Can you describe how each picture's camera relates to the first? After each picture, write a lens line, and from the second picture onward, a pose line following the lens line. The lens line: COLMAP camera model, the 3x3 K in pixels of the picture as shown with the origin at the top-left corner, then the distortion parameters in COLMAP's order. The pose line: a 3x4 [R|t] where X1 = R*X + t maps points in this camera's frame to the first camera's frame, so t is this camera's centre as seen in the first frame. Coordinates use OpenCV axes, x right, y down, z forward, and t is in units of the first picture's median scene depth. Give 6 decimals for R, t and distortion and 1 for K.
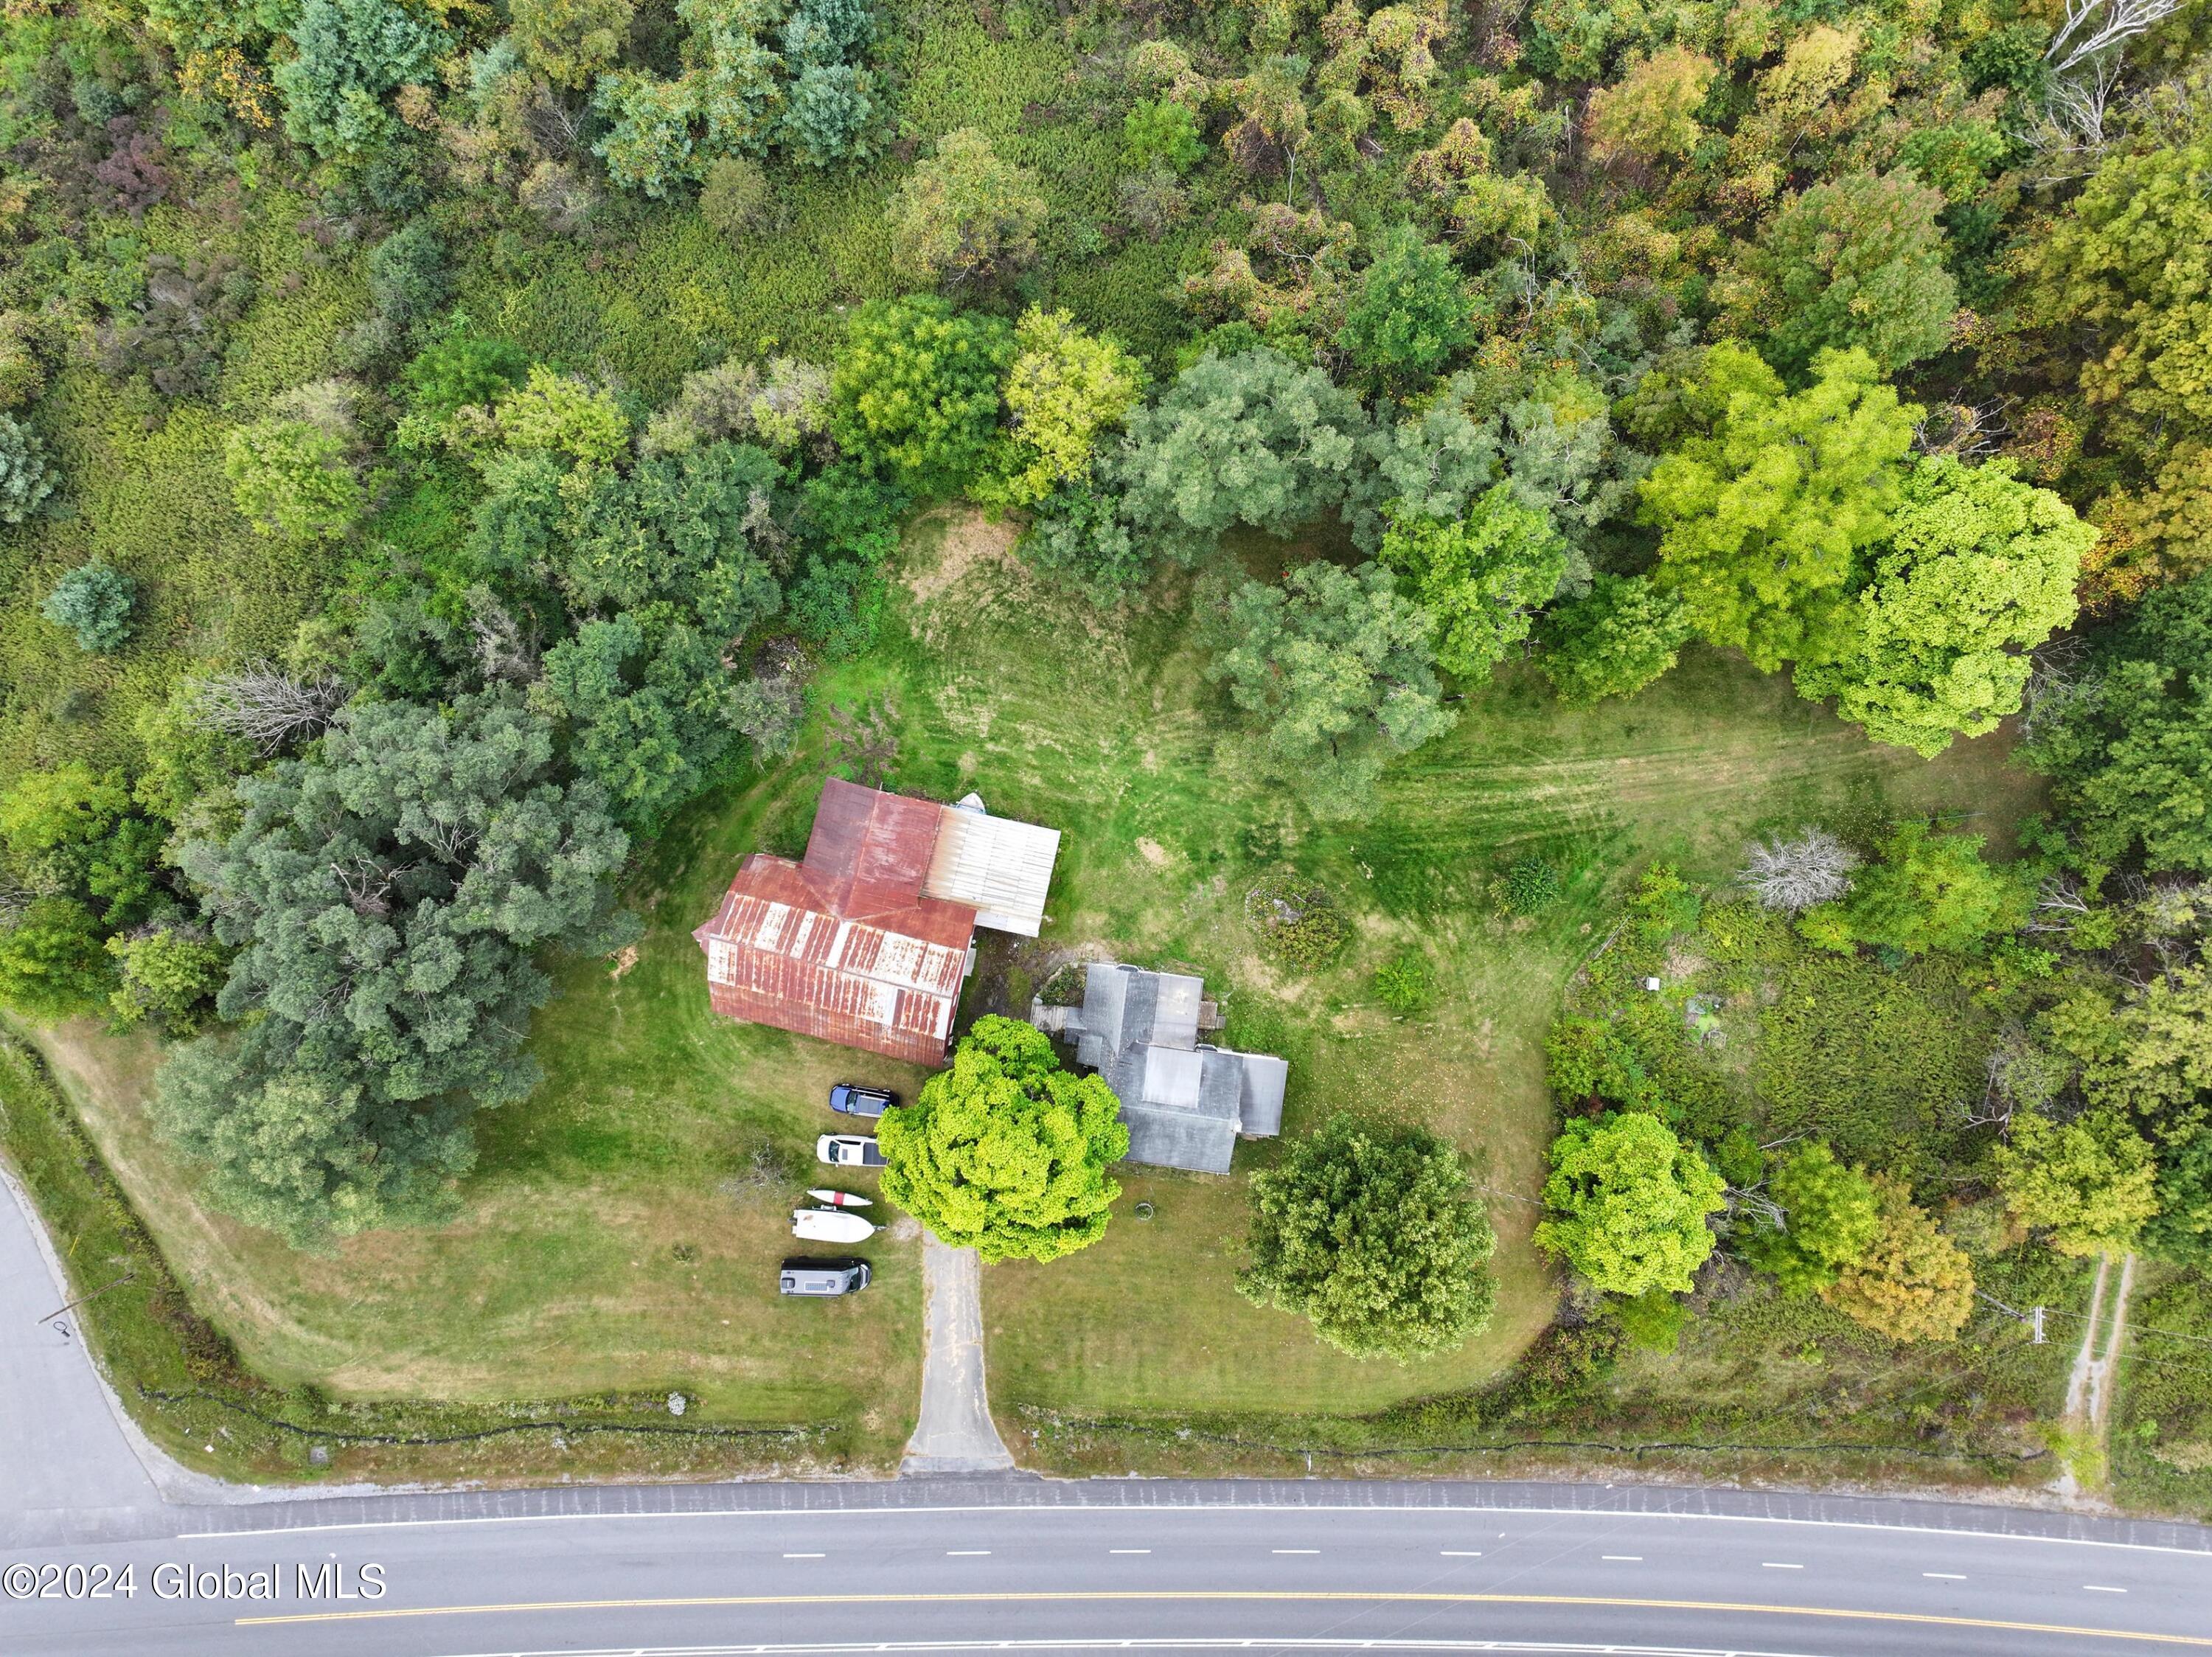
lens RADIAL K [[1461.3, 0, 1106.0], [0, 1461.3, 828.5], [0, 0, 1]] dist [-0.000123, 0.000226]
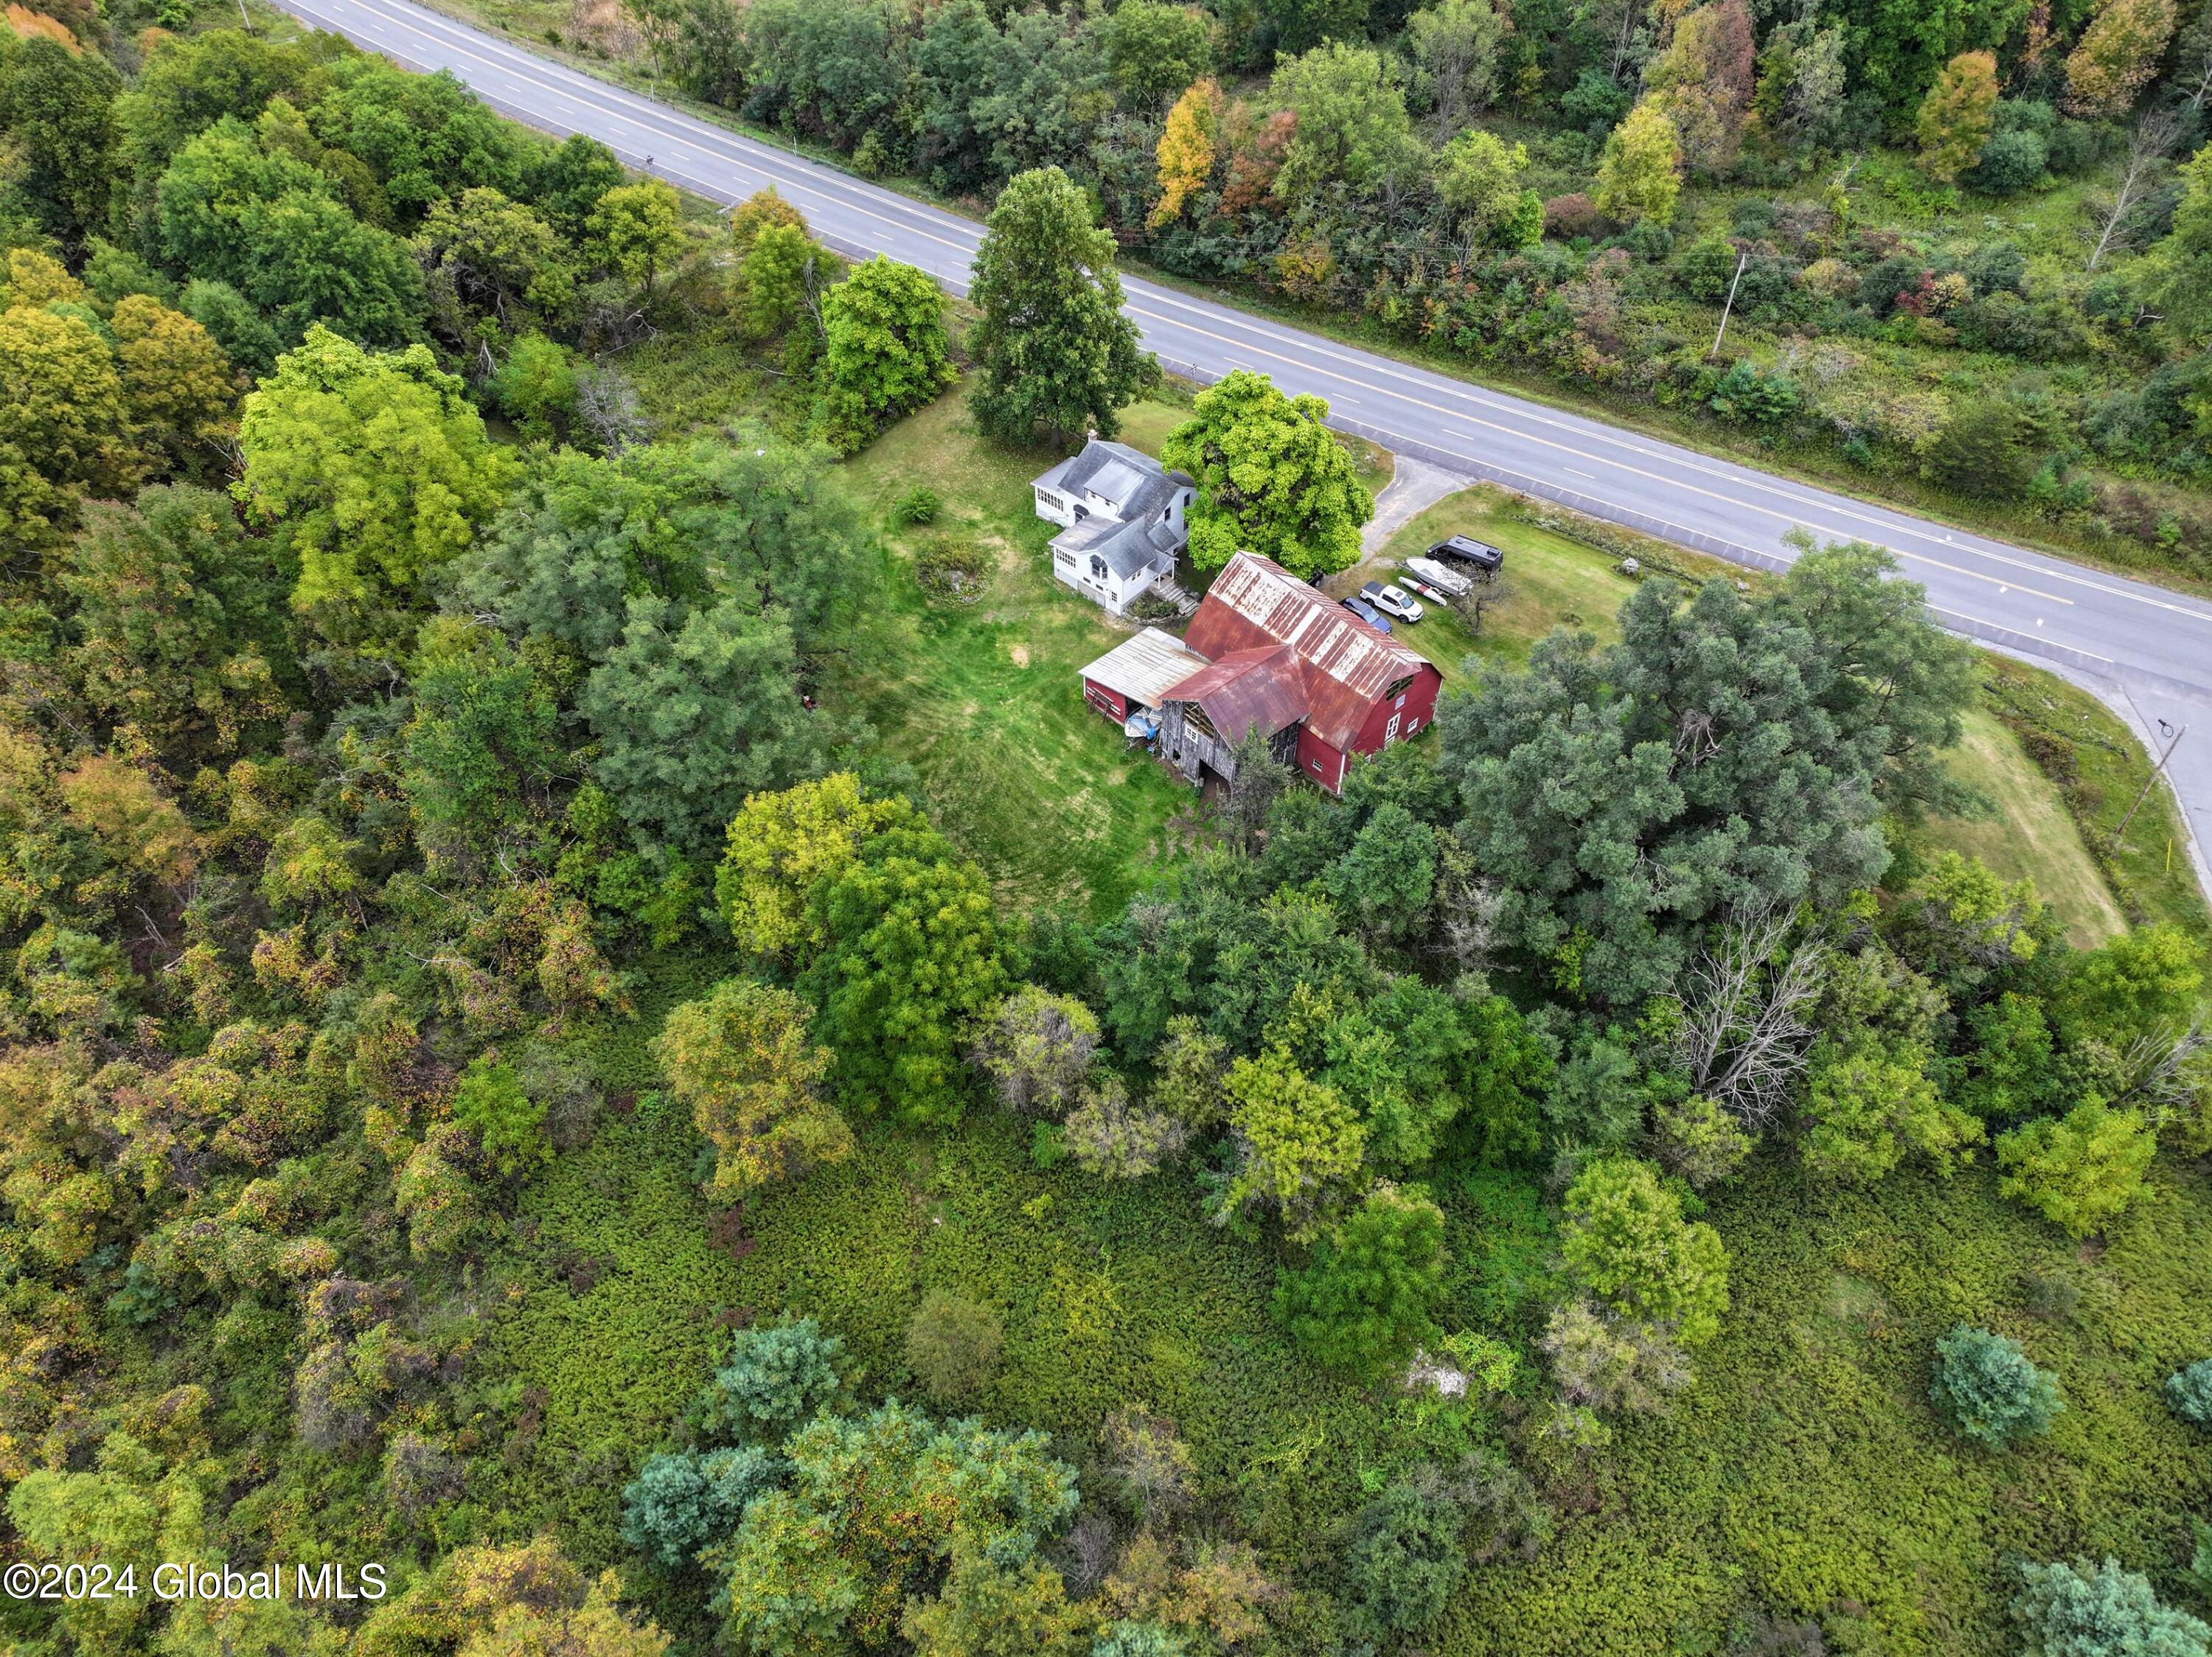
lens RADIAL K [[1461.3, 0, 1106.0], [0, 1461.3, 828.5], [0, 0, 1]] dist [-0.000123, 0.000226]
pose [[-0.831225, -0.422835, 0.360937, -0.467695], [0.555936, -0.633045, 0.538693, -0.615211], [0.000711, 0.648432, 0.761272, 0.255571]]
